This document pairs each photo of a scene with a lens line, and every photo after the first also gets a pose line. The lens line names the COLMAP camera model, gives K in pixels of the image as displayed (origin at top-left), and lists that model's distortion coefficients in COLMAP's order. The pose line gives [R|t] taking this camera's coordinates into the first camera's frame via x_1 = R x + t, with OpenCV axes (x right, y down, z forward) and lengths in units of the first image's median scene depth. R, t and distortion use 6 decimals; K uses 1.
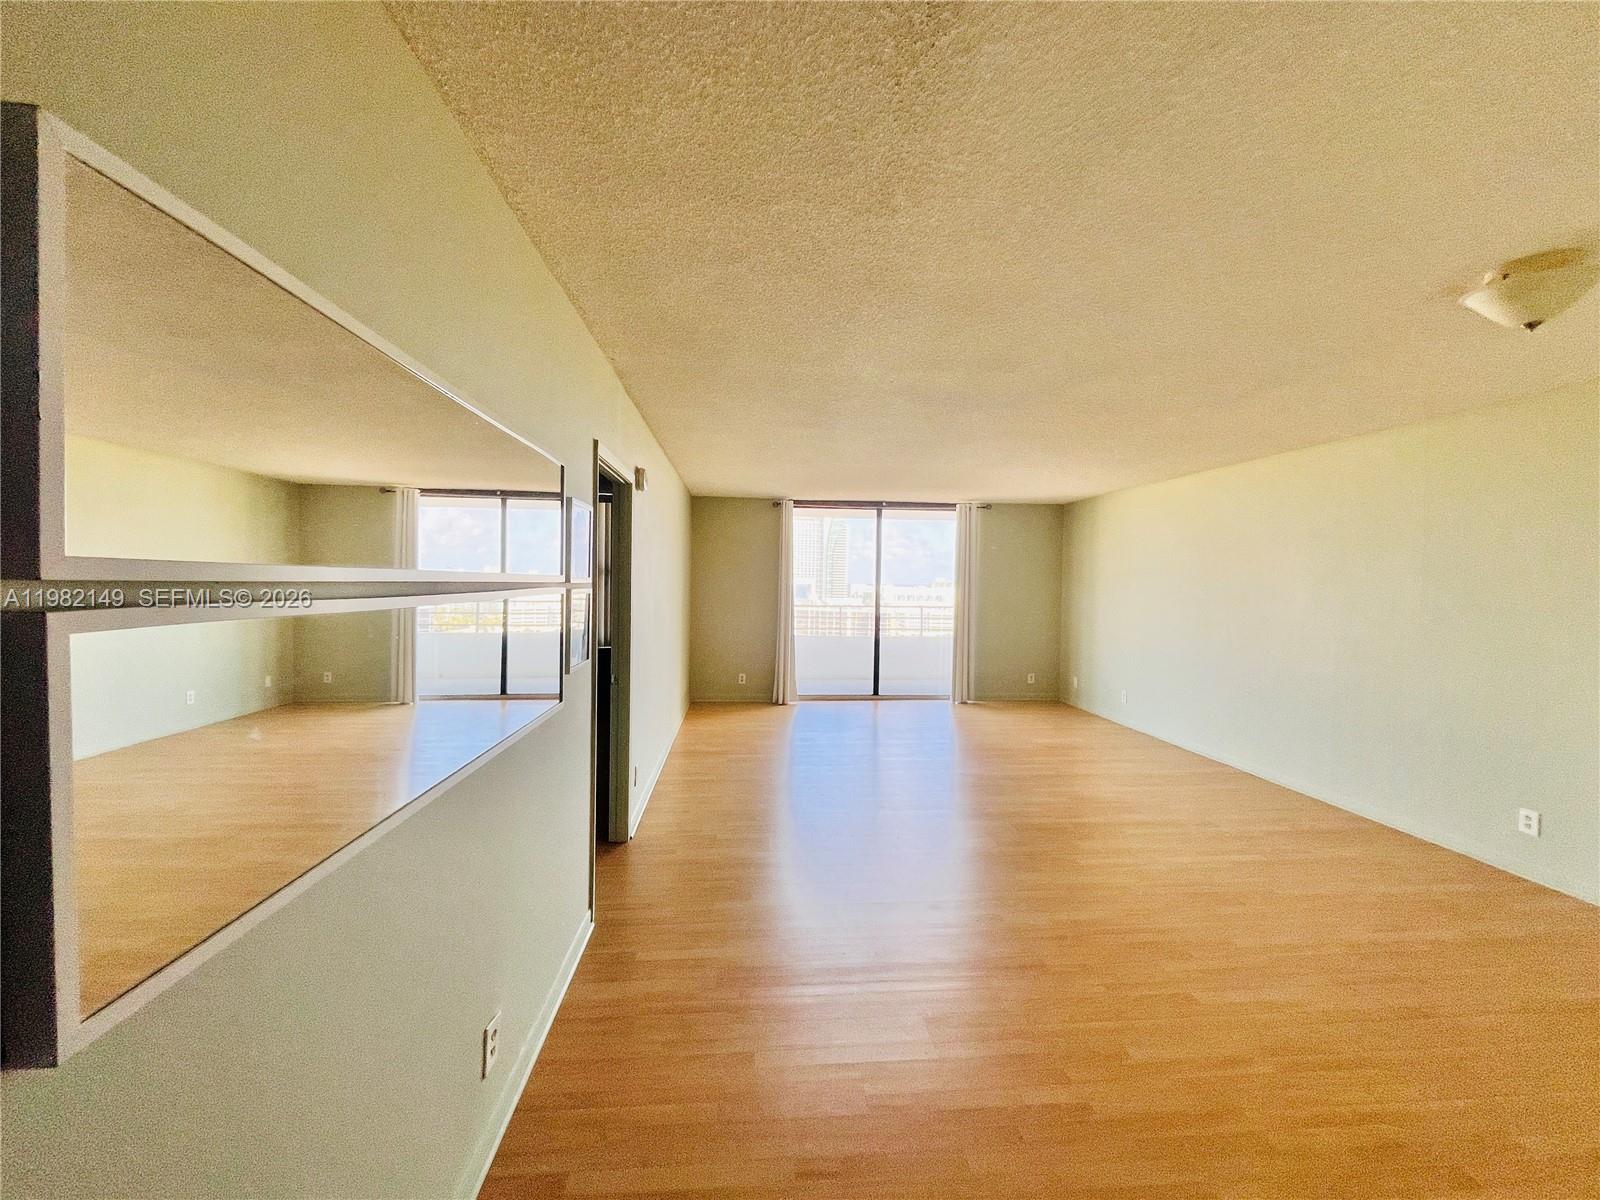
lens RADIAL K [[644.5, 0, 800.0], [0, 644.5, 600.0], [0, 0, 1]] dist [-0.002562, -0.000197]
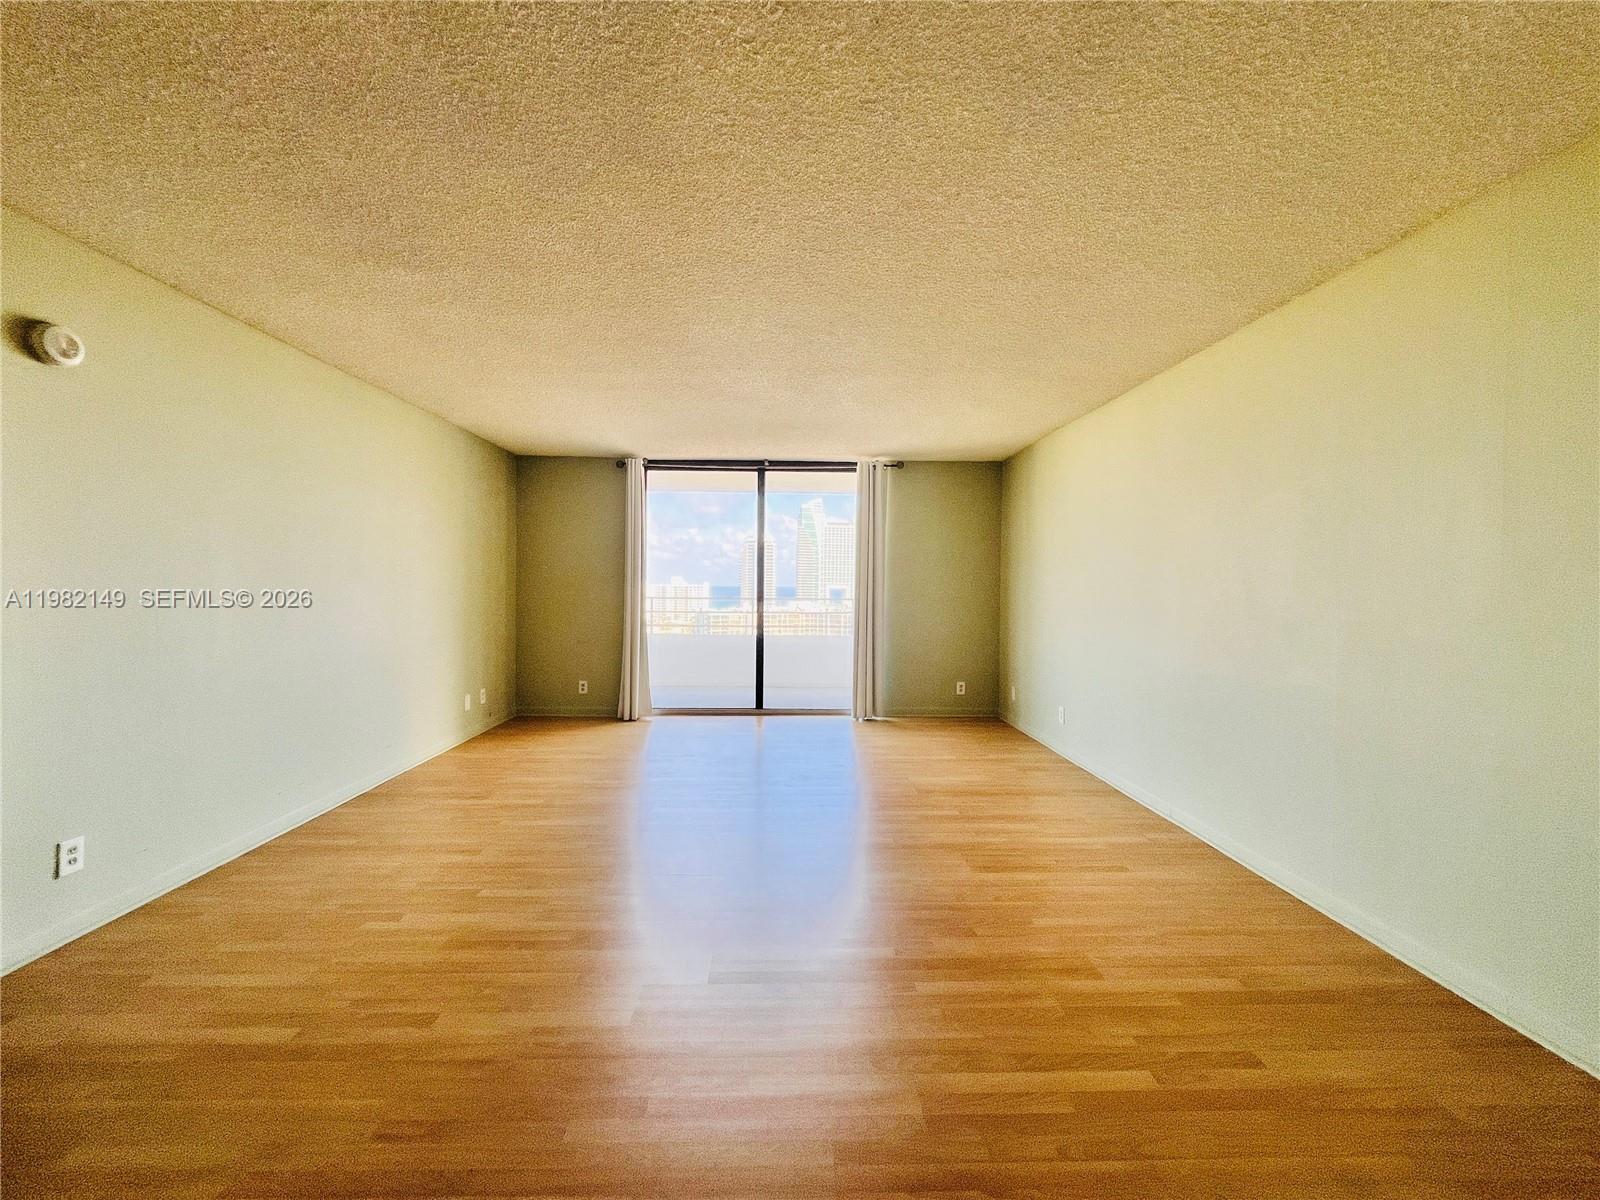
lens RADIAL K [[644.5, 0, 800.0], [0, 644.5, 600.0], [0, 0, 1]] dist [-0.002562, -0.000197]
pose [[0.998361, -0.003411, -0.057125, 0.217567], [0.003467, 0.999994, 0.000896, 0.015287], [0.057122, -0.001092, 0.998367, 0.226392]]
